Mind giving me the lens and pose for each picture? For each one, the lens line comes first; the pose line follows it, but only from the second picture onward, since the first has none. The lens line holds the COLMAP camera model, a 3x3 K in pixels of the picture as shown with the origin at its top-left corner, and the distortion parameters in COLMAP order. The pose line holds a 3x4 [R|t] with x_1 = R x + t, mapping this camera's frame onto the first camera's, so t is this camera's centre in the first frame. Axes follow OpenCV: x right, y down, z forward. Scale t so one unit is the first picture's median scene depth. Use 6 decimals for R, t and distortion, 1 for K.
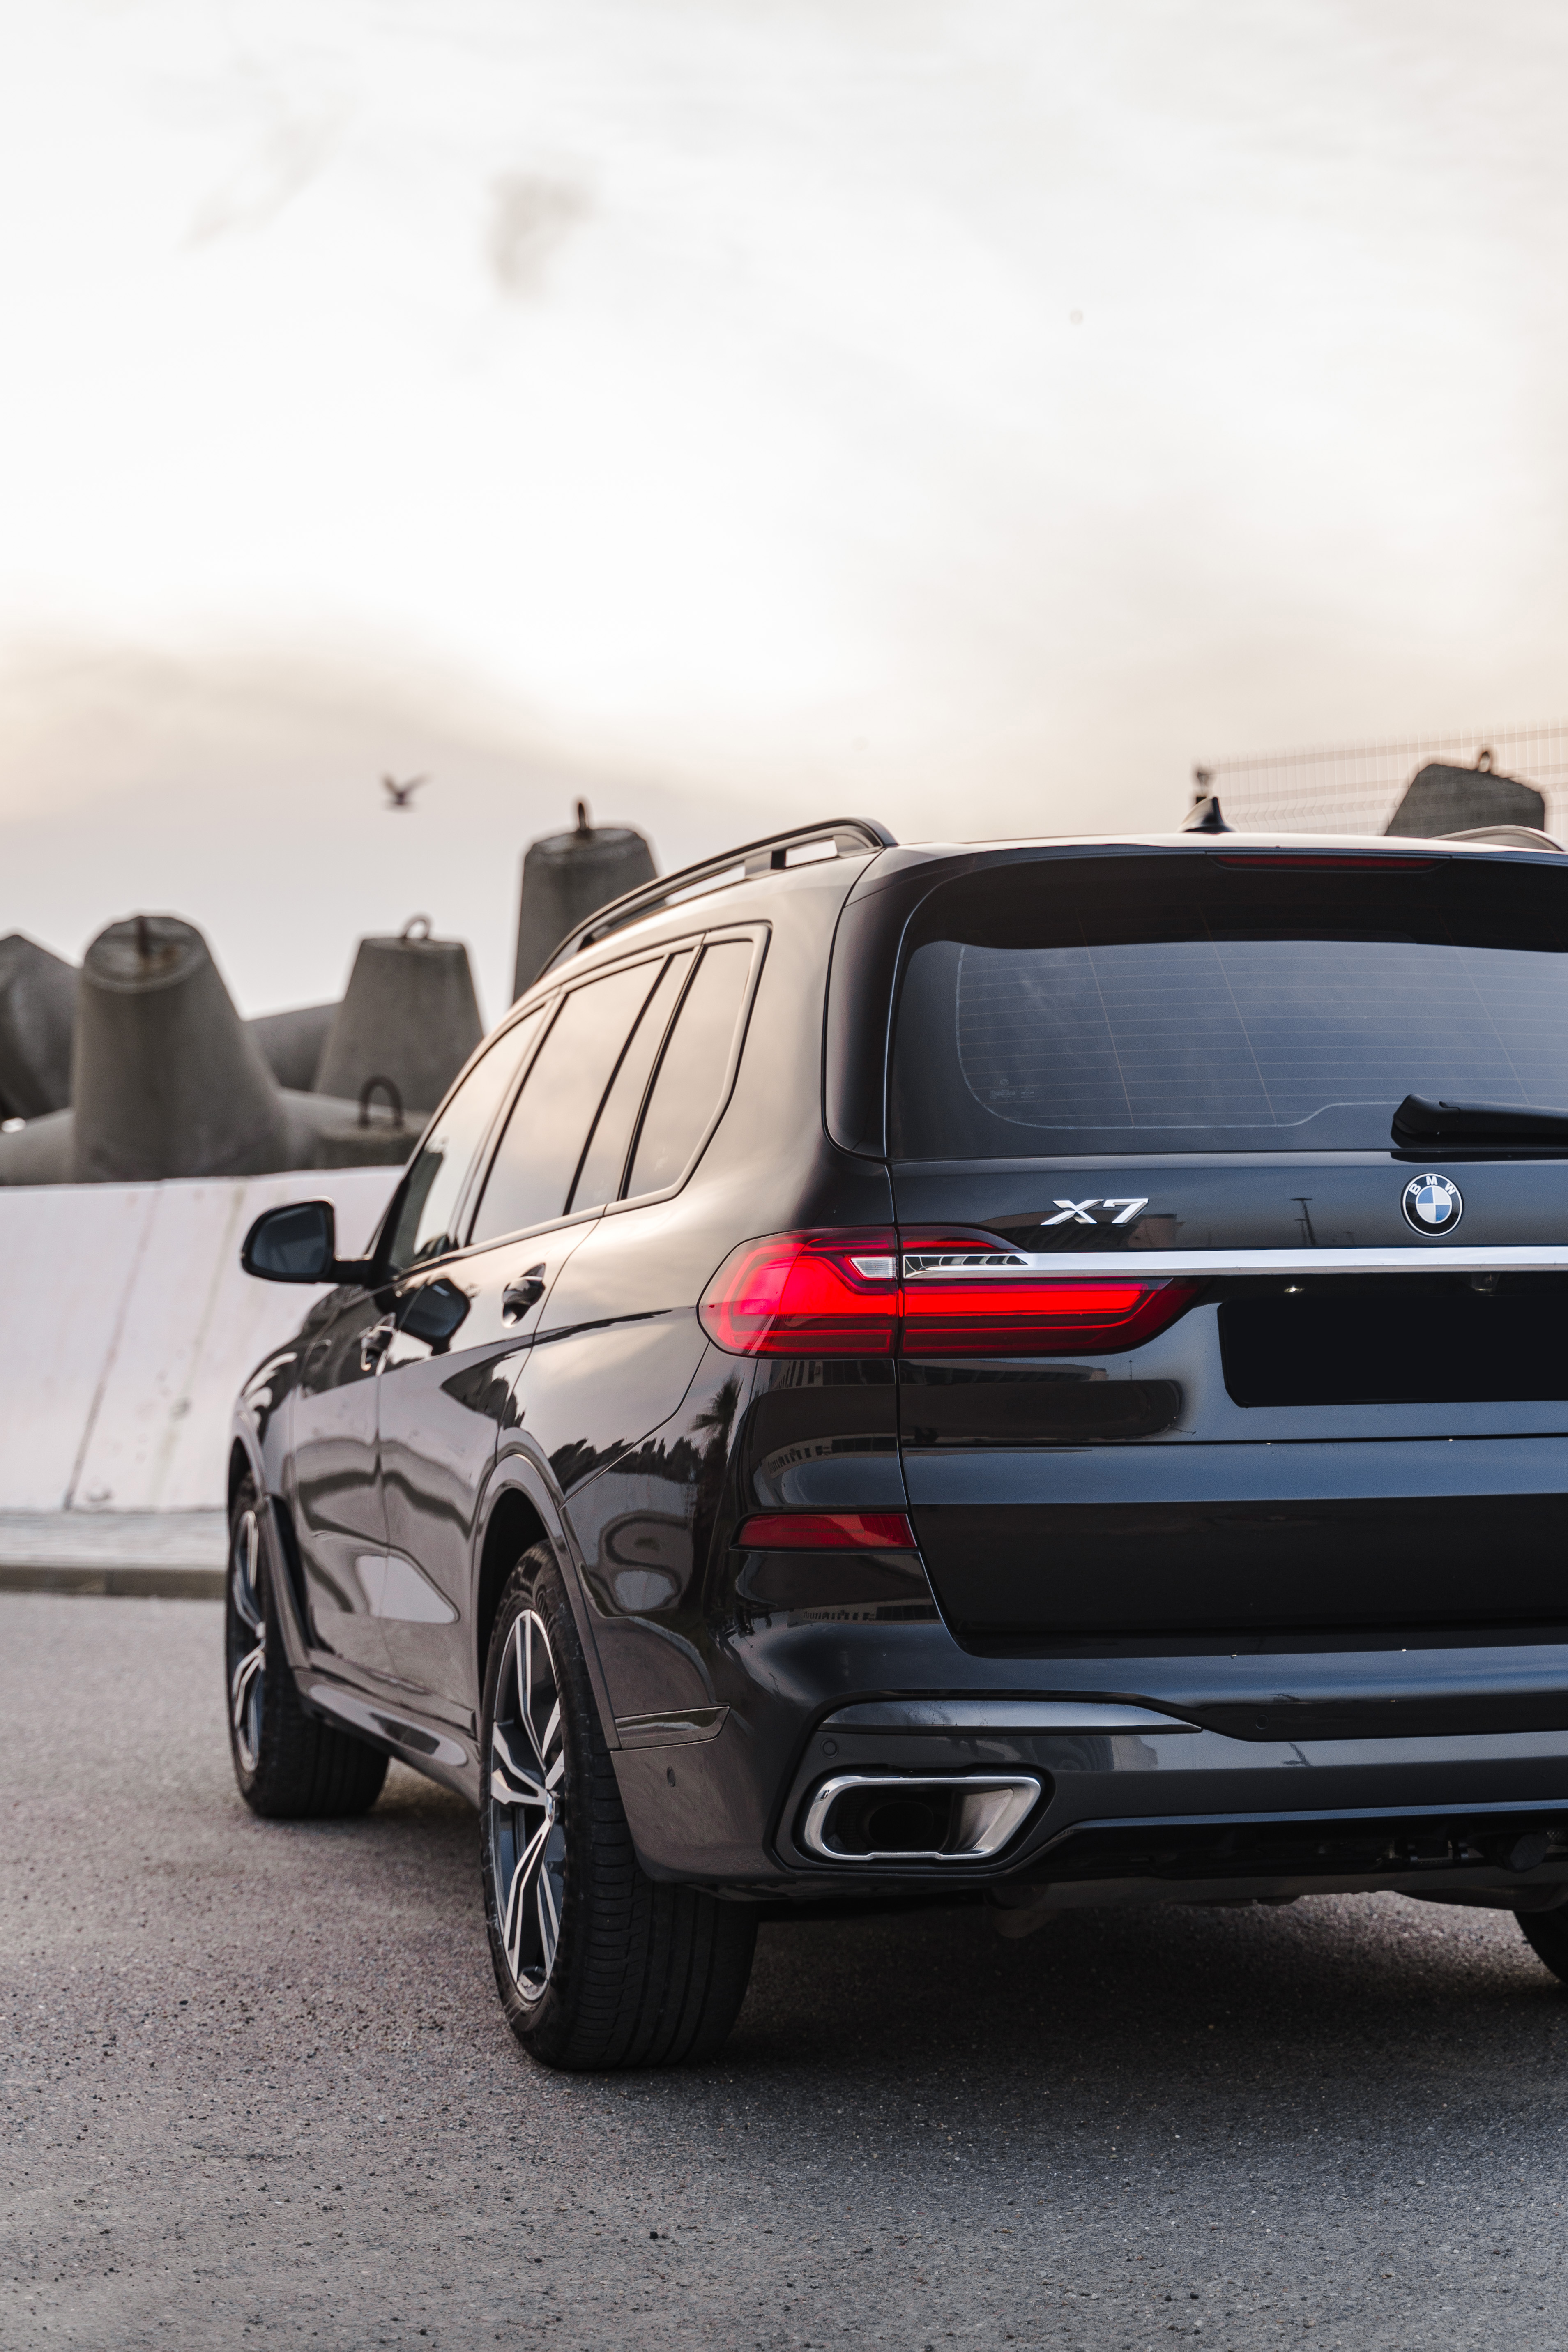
lens RADIAL K [[4174.8, 0, 785.8], [0, 4174.8, 1173.4], [0, 0, 1]] dist [0.059966, 0.000000]
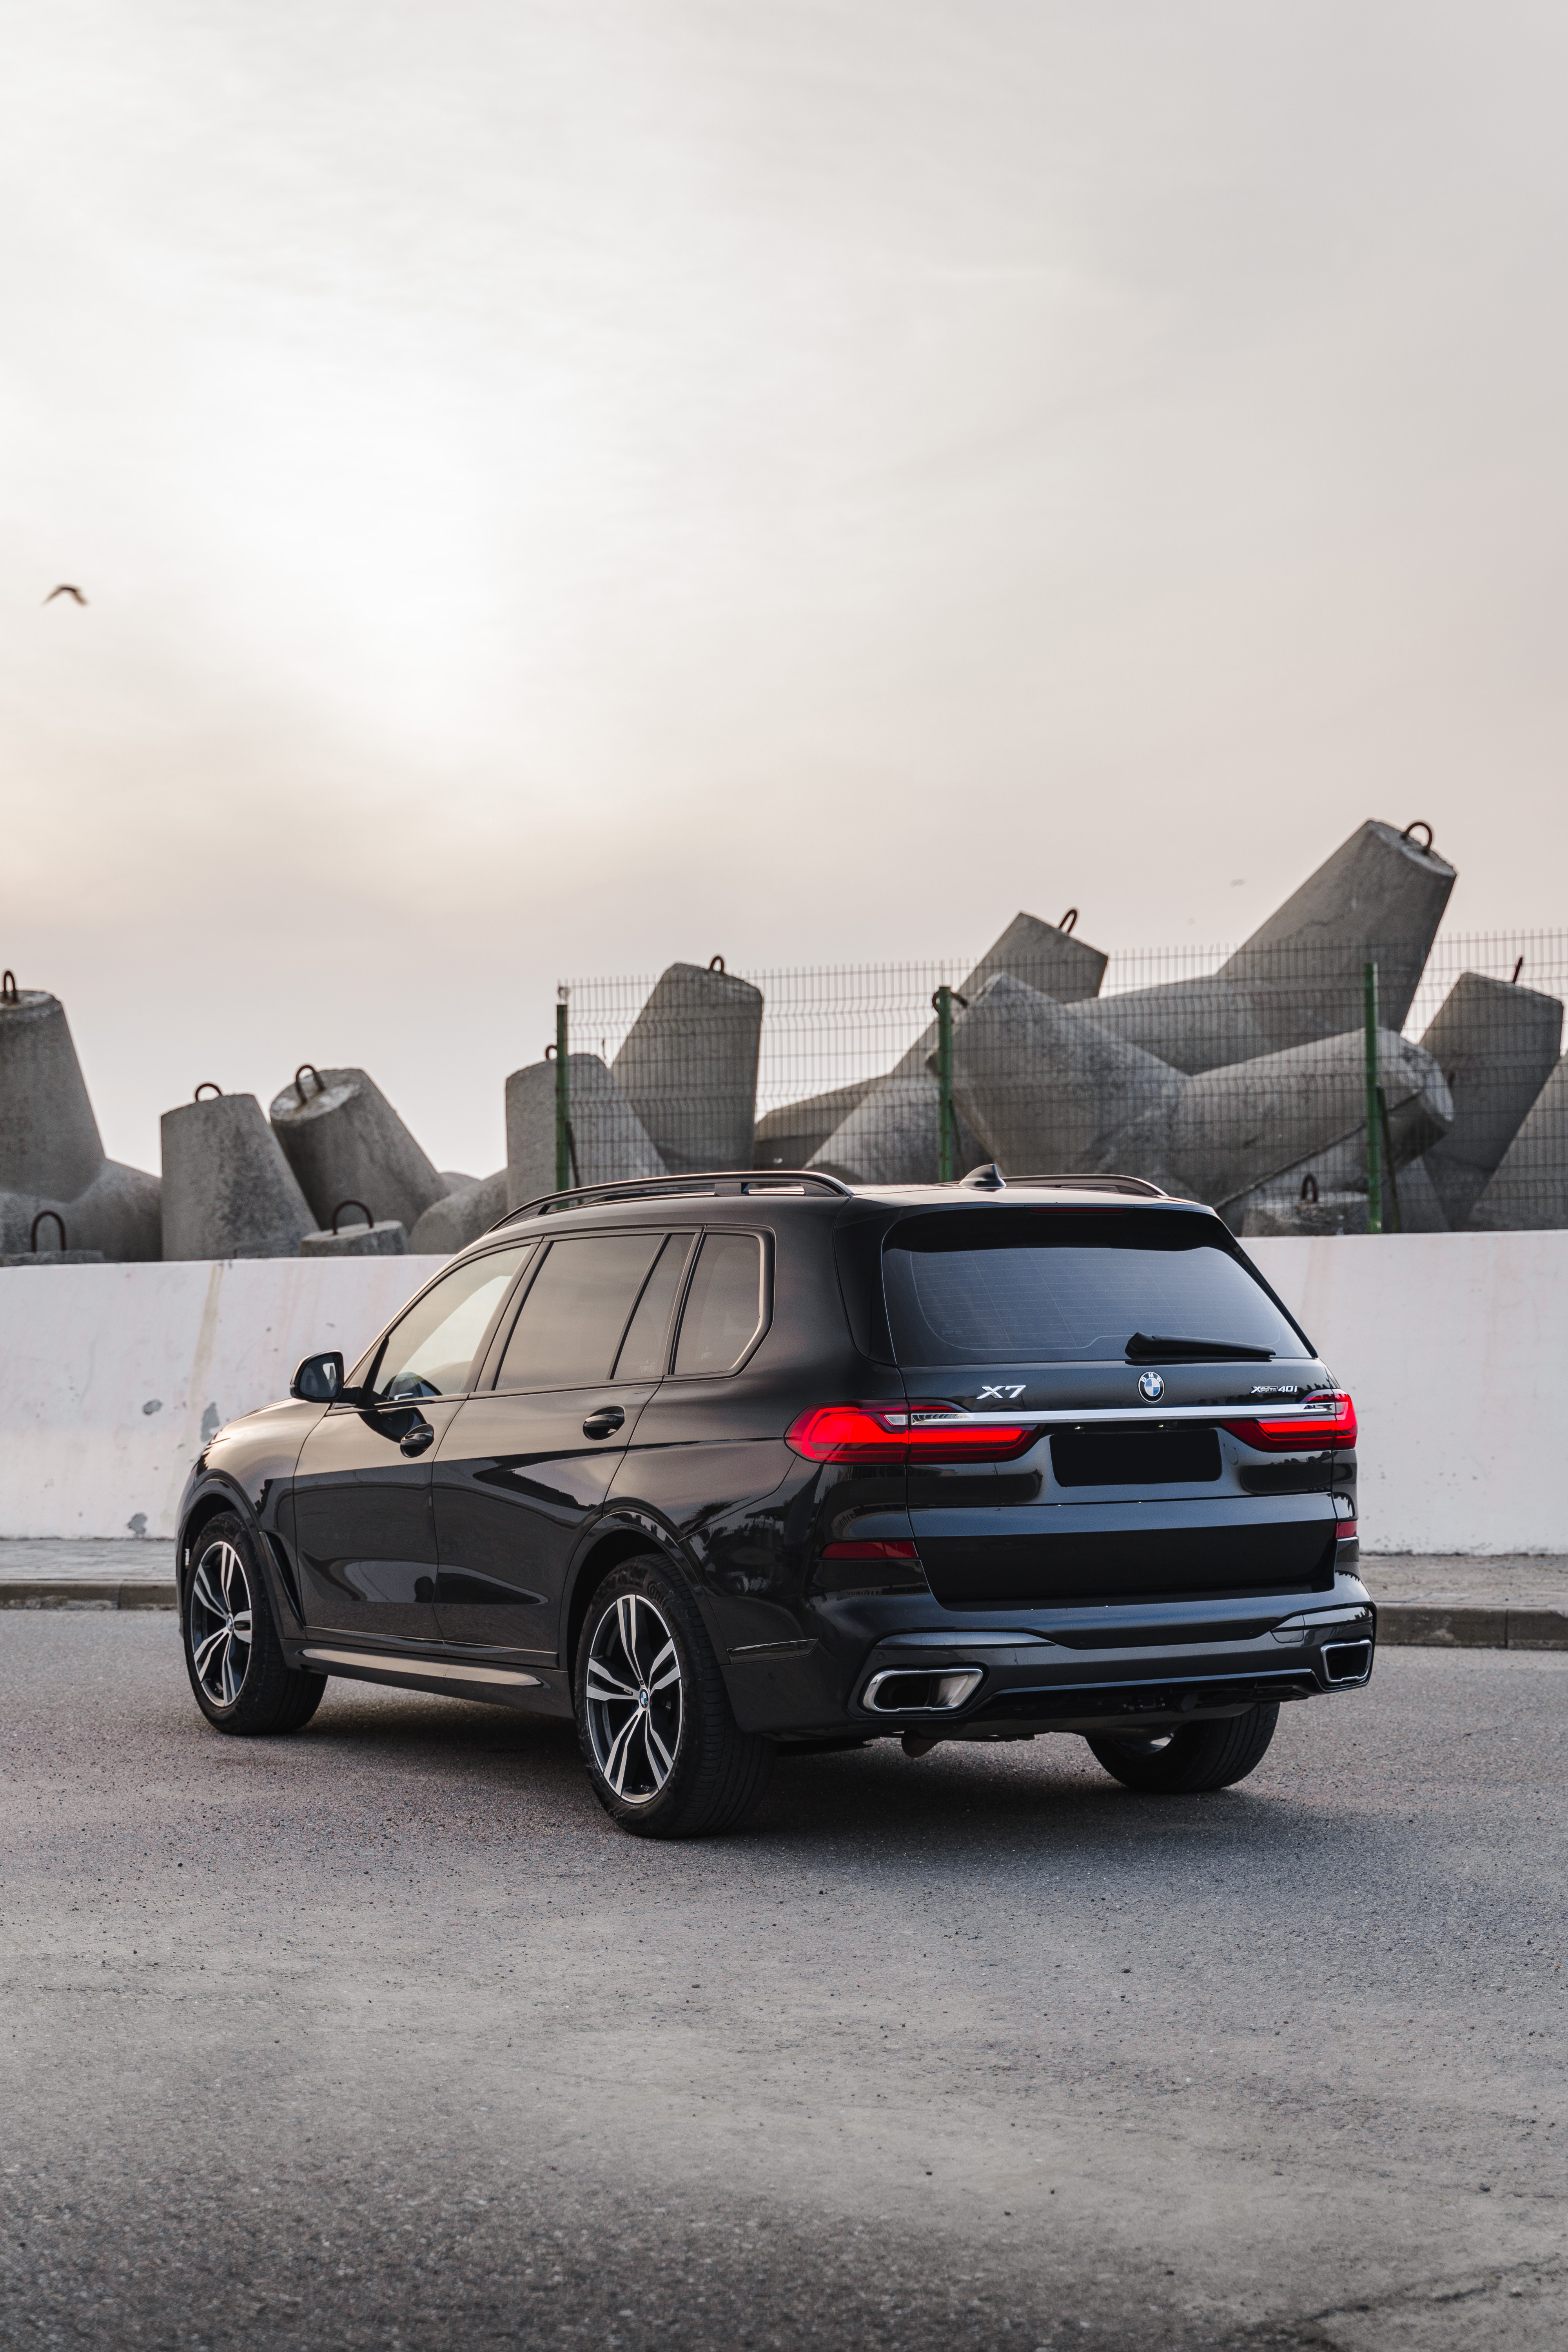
lens RADIAL K [[3744.6, 0, 781.5], [0, 3744.6, 1180.1], [0, 0, 1]] dist [0.276254, 0.000000]
pose [[0.968443, 0.008193, 0.249099, -0.485028], [-0.006108, 0.999940, -0.009143, -0.076699], [-0.249159, 0.007333, 0.968435, -0.751027]]
